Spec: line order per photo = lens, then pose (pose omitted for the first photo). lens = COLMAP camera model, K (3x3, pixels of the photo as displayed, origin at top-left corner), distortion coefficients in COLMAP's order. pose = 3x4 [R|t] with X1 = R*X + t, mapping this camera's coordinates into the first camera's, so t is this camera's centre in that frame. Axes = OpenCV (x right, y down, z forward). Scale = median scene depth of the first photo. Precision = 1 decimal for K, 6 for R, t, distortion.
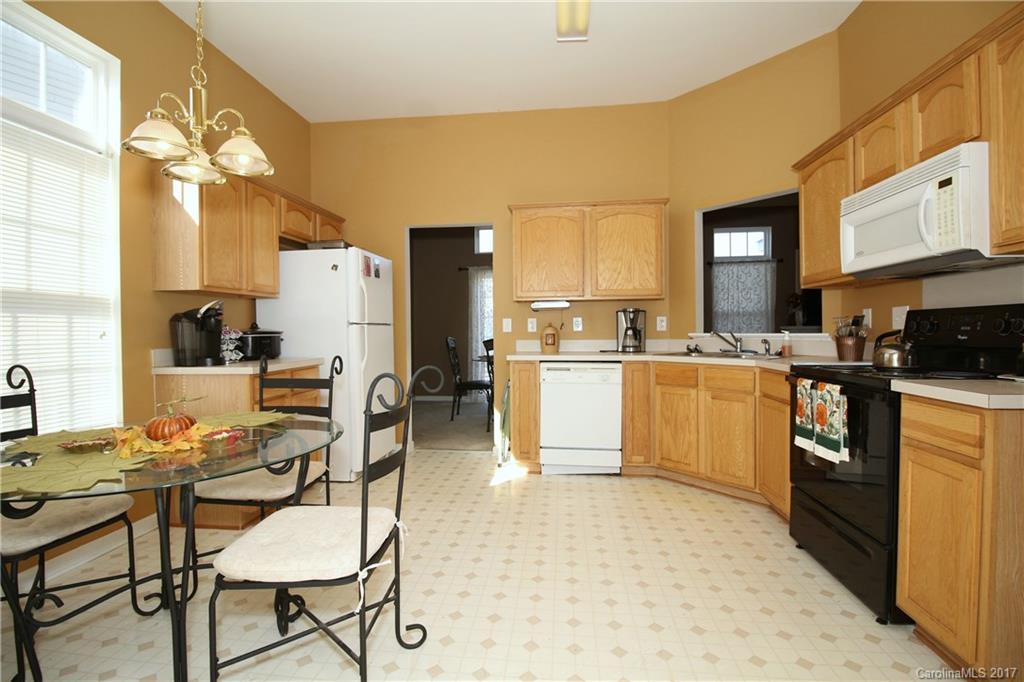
lens RADIAL K [[475.5, 0, 512.7], [0, 475.5, 337.2], [0, 0, 1]] dist [-0.002809, -0.003032]
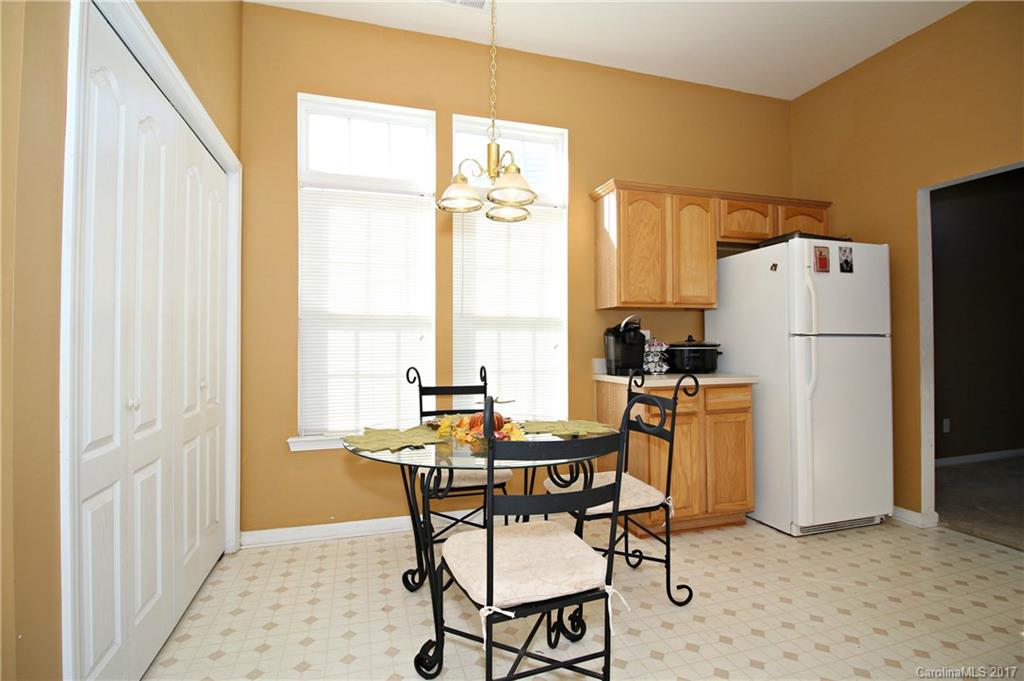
lens RADIAL K [[475.5, 0, 512.2], [0, 475.5, 339.1], [0, 0, 1]] dist [-0.002809, -0.003032]
pose [[0.410148, 0.000494, -0.912019, 0.222061], [-0.014925, 0.999870, -0.006170, -0.012203], [0.911897, 0.016142, 0.410102, 0.292406]]
